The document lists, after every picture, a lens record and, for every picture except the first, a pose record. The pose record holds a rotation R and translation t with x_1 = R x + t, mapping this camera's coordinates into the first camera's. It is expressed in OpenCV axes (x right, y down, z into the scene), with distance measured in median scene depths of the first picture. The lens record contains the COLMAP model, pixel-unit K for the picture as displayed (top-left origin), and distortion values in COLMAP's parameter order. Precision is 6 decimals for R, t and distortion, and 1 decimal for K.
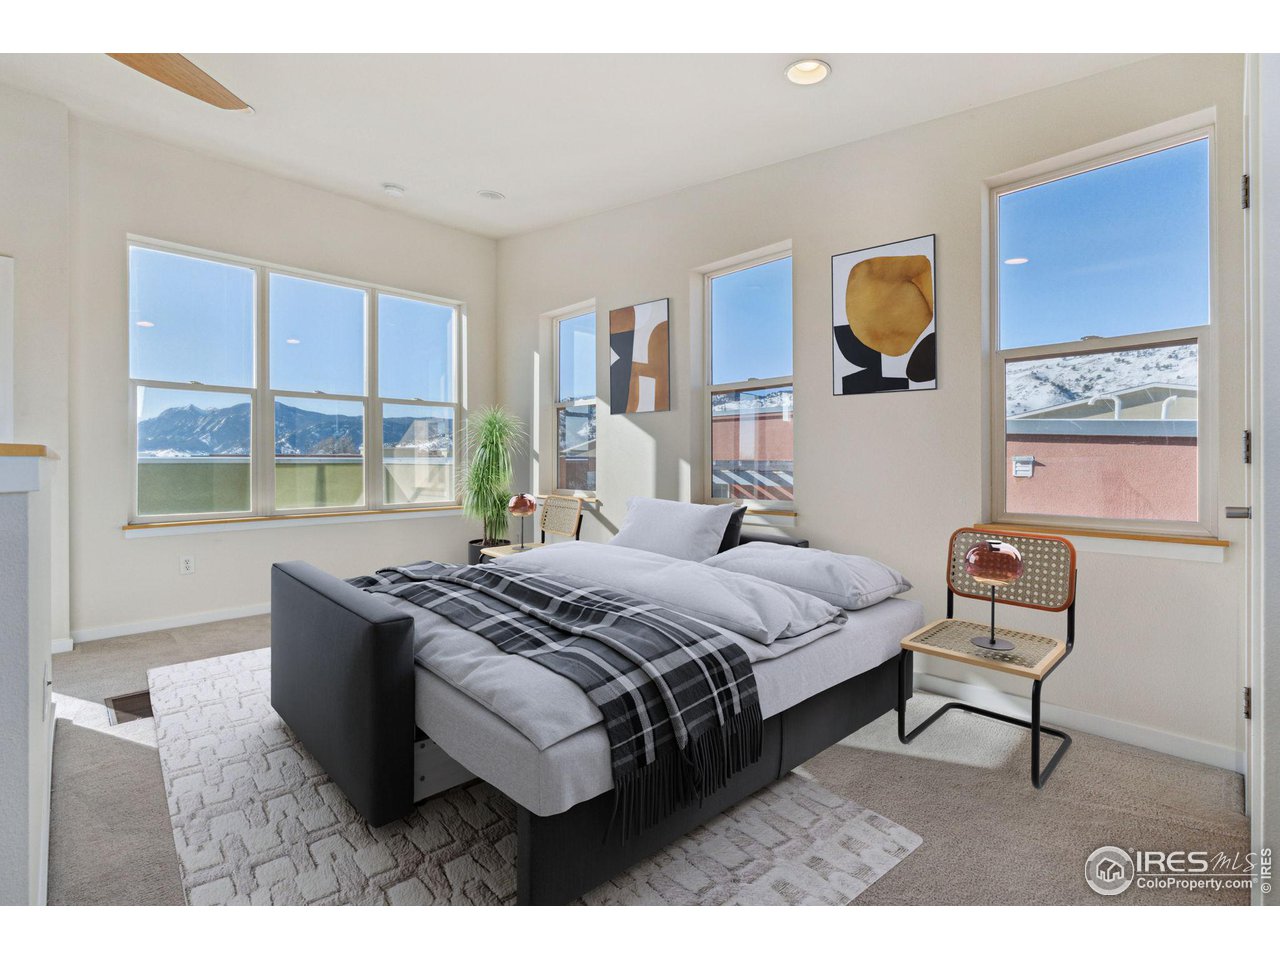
lens RADIAL K [[592.1, 0, 644.3], [0, 592.1, 464.9], [0, 0, 1]] dist [-0.001361, -0.000333]
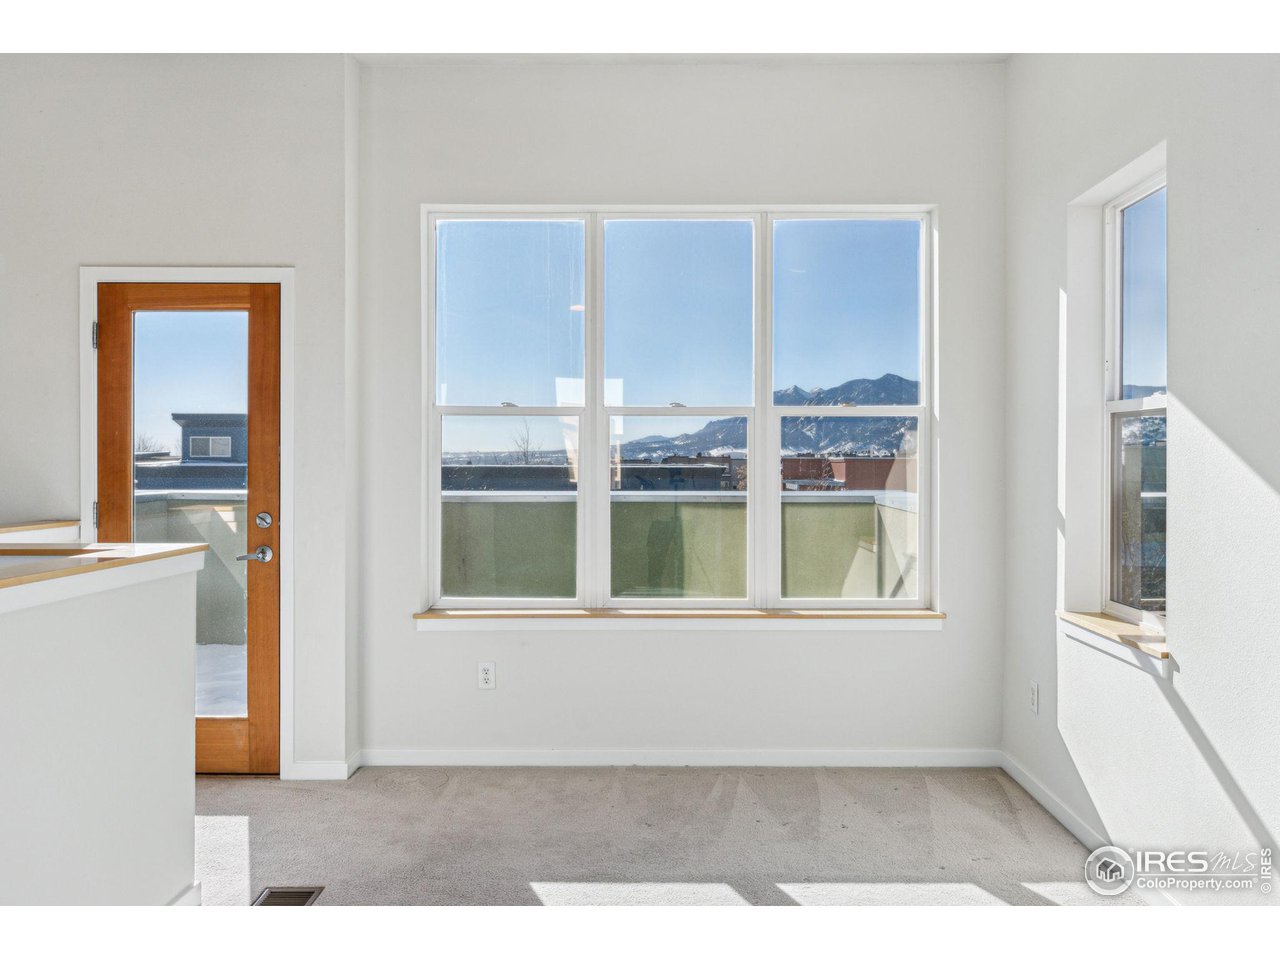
lens RADIAL K [[985.8, 0, 640.0], [0, 985.8, 480.0], [0, 0, 1]] dist [0.000681, 0.000245]
pose [[0.704048, 0.010315, -0.710078, 0.153838], [-0.005252, 0.999943, 0.009318, -0.067697], [0.710133, -0.002831, 0.704062, 0.328437]]
